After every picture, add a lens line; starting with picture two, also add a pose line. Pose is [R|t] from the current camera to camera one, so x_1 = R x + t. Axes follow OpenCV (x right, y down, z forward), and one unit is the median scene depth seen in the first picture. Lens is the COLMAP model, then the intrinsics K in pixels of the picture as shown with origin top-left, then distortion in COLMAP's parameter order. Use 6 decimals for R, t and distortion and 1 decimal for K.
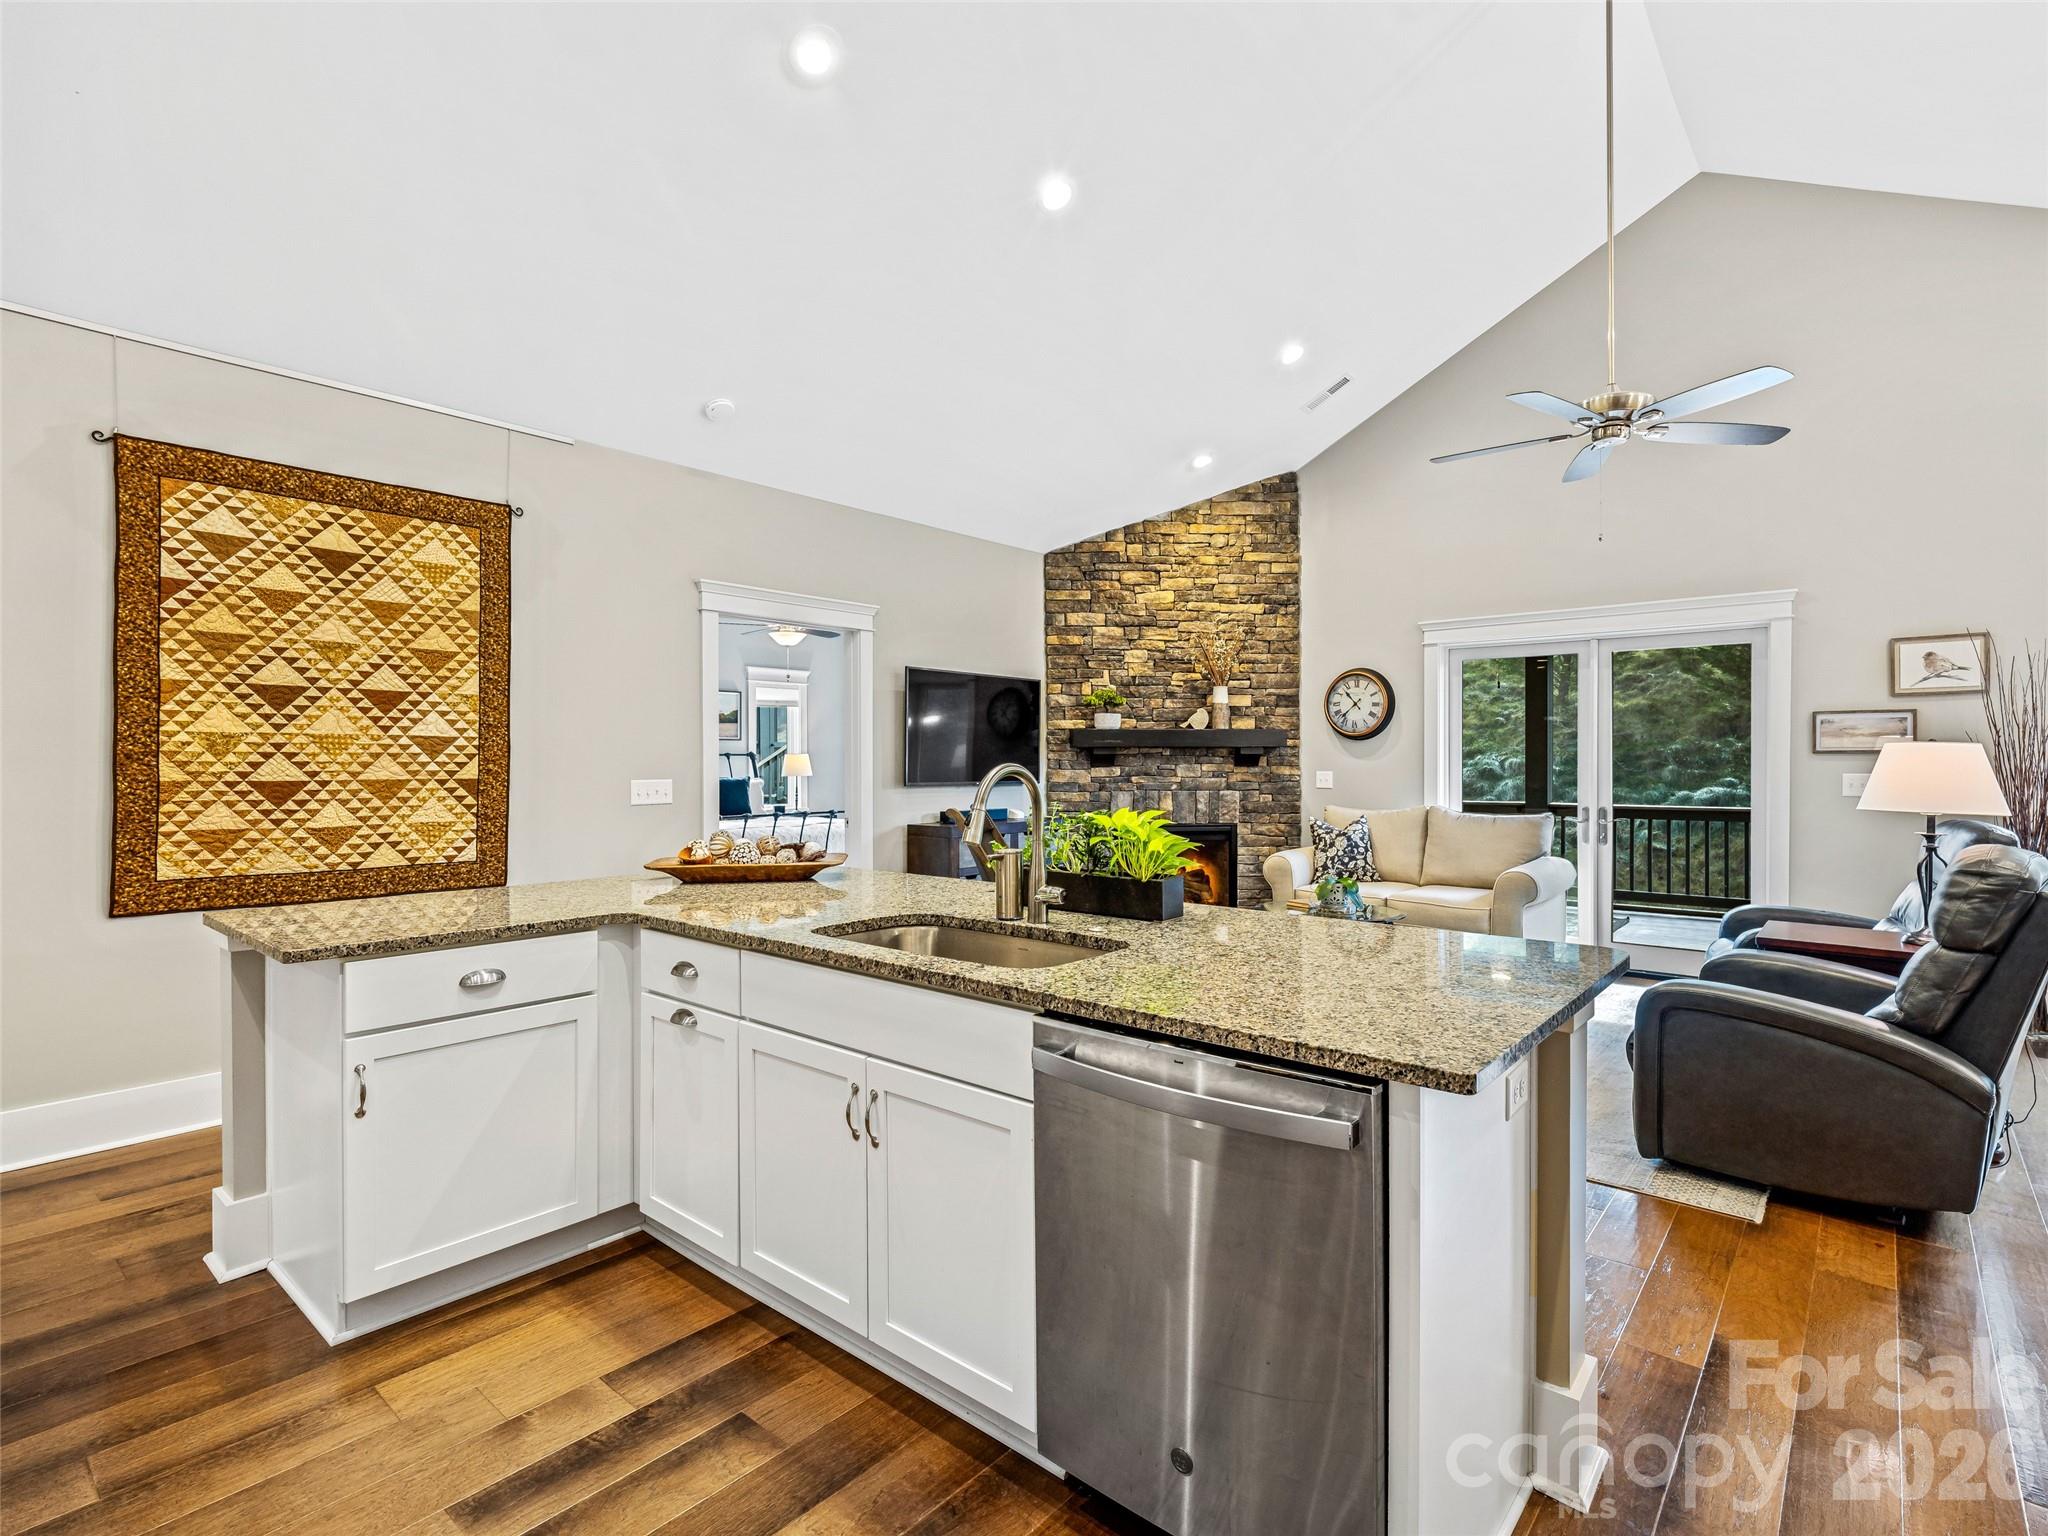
lens RADIAL K [[1012.2, 0, 1043.5], [0, 1012.2, 765.2], [0, 0, 1]] dist [0.004299, -0.006148]
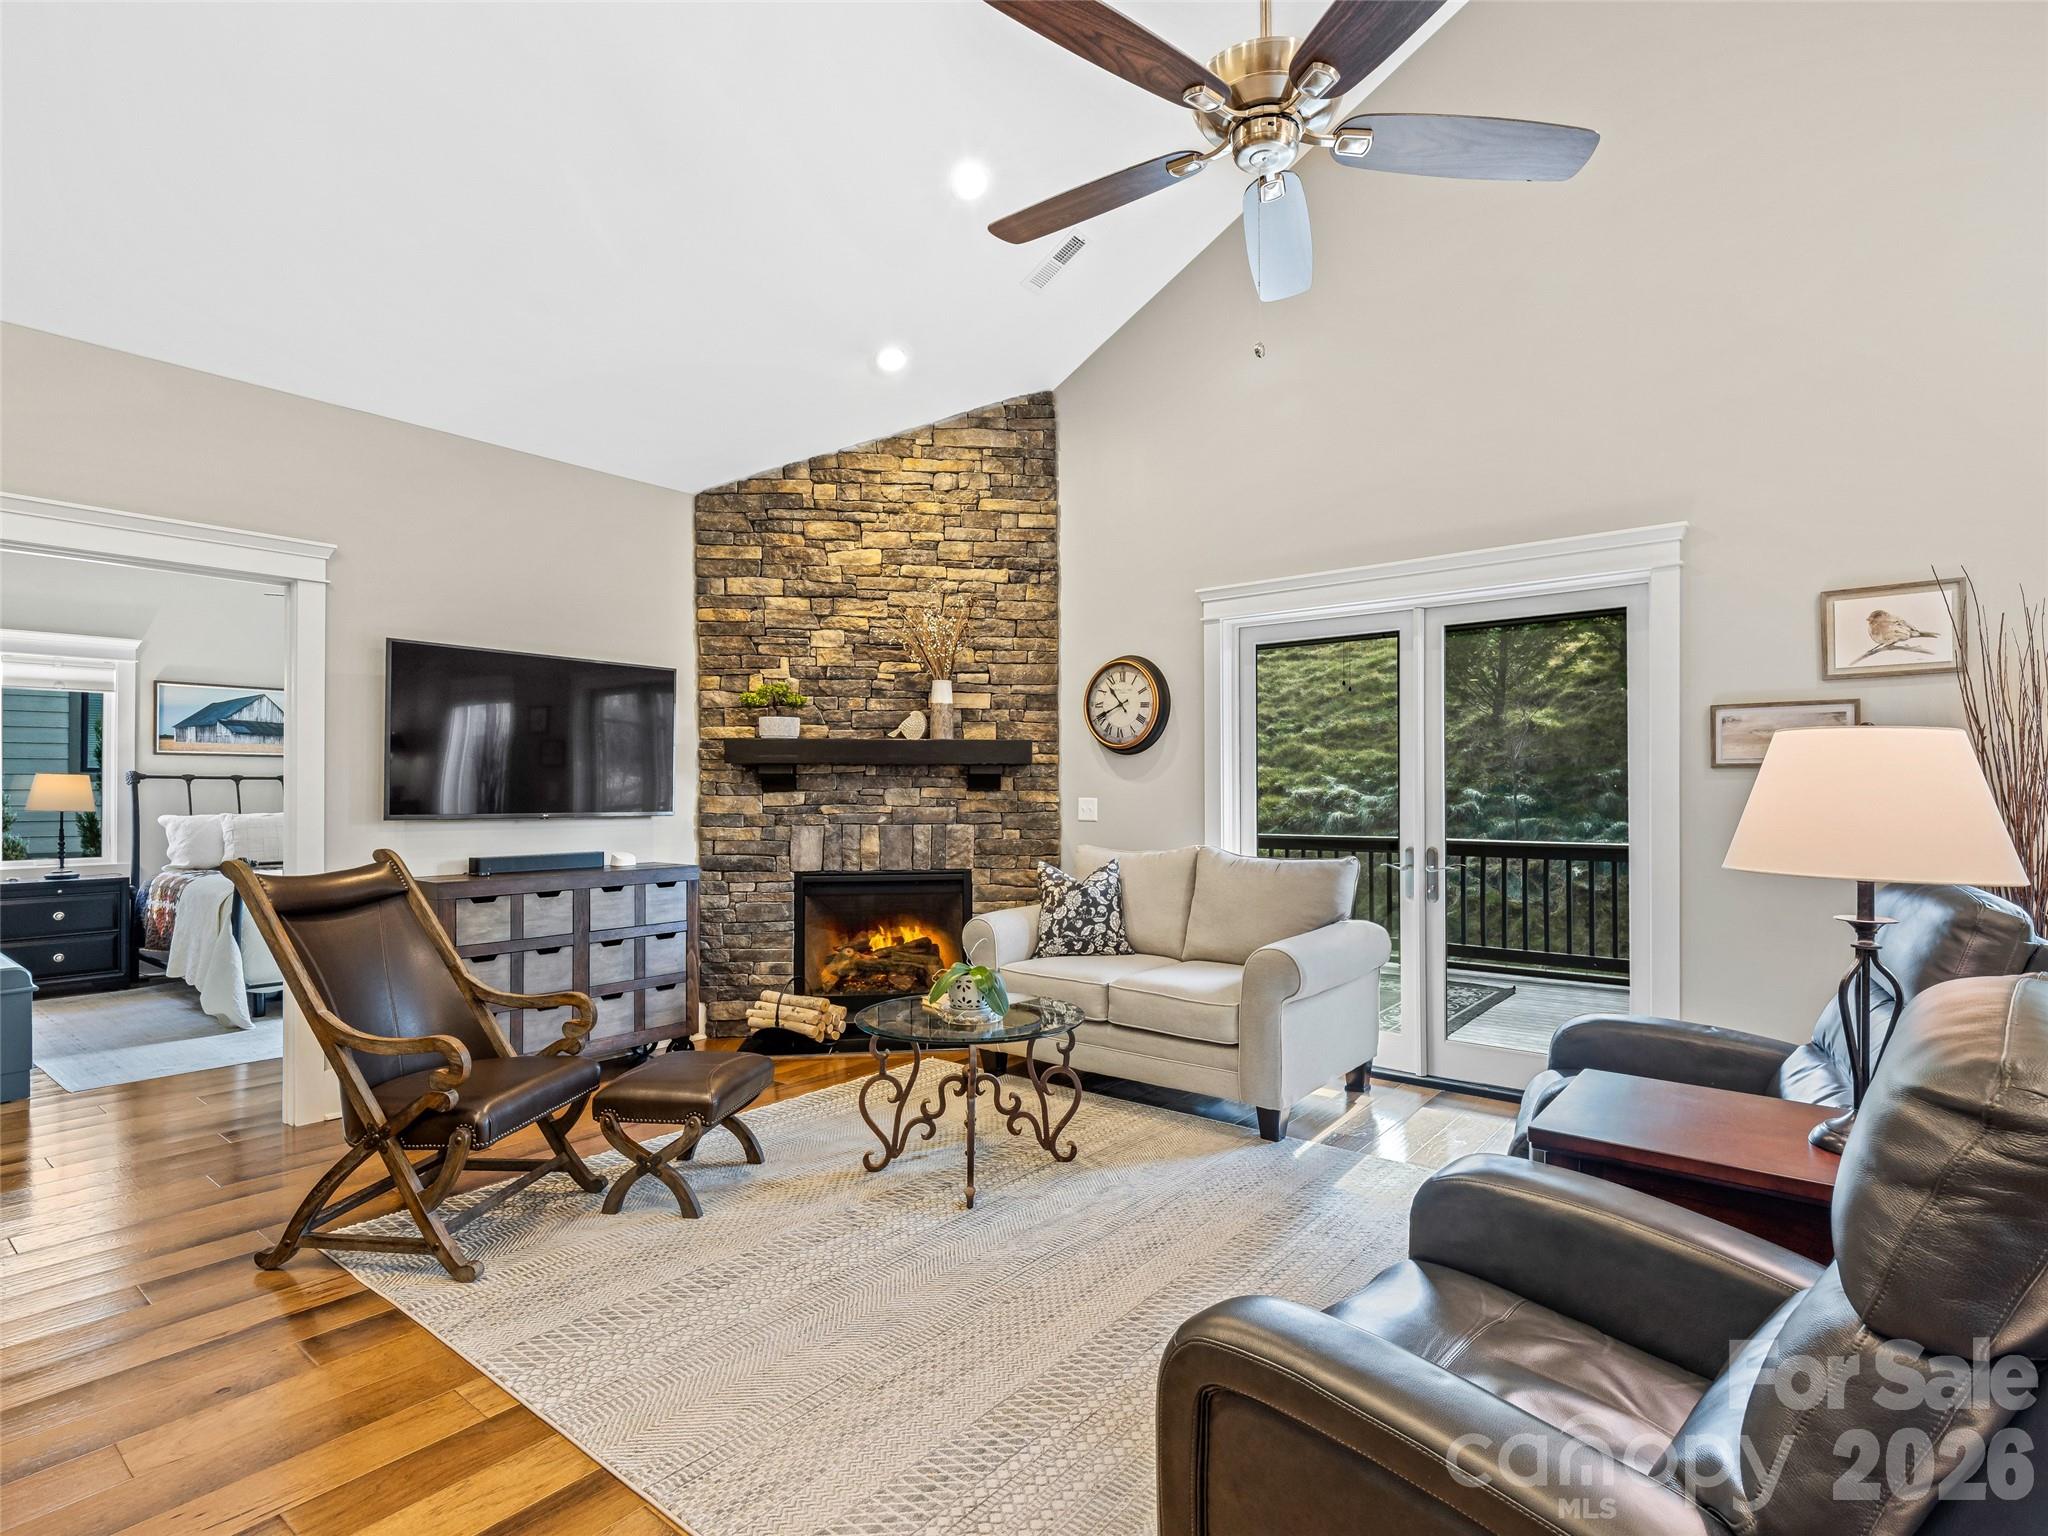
lens RADIAL K [[1022.7, 0, 1078.3], [0, 1022.7, 784.8], [0, 0, 1]] dist [0.006133, -0.006049]
pose [[0.999020, -0.000222, 0.044257, 0.330610], [0.000649, 0.999953, -0.009638, 0.005611], [-0.044252, 0.009657, 0.998974, 0.363296]]
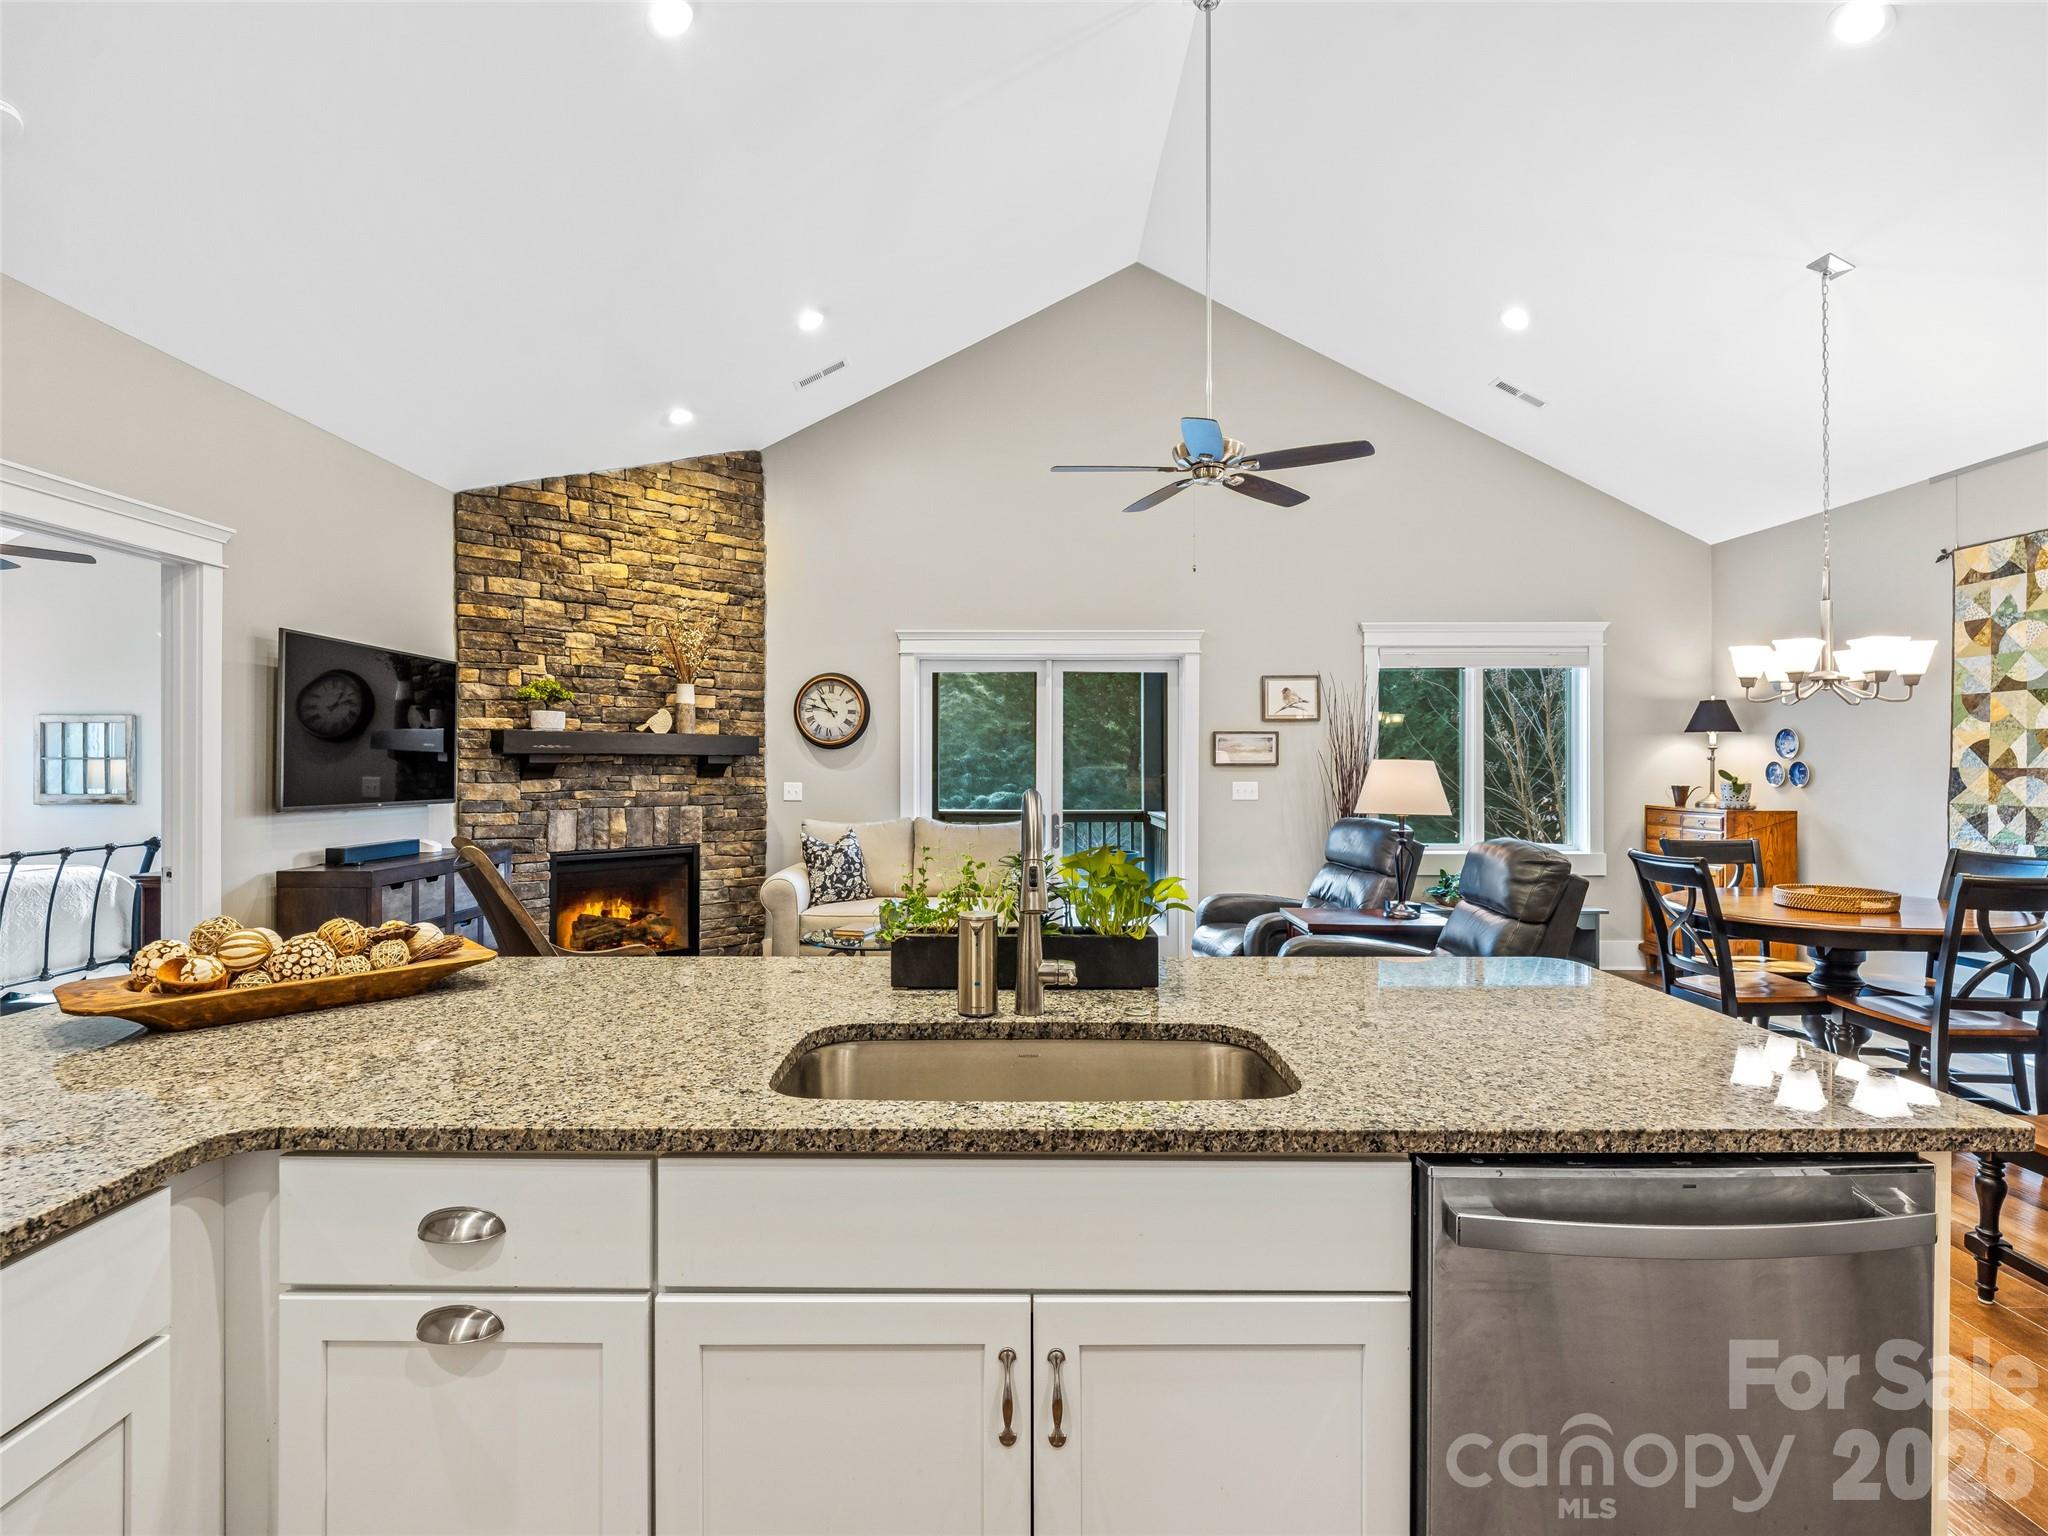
lens RADIAL K [[1012.2, 0, 1017.3], [0, 1012.2, 769.0], [0, 0, 1]] dist [0.004299, -0.006148]
pose [[0.762139, -0.000101, 0.647413, -0.227938], [0.001212, 0.999998, -0.001271, -0.006357], [-0.647412, 0.001753, 0.762138, 0.228268]]
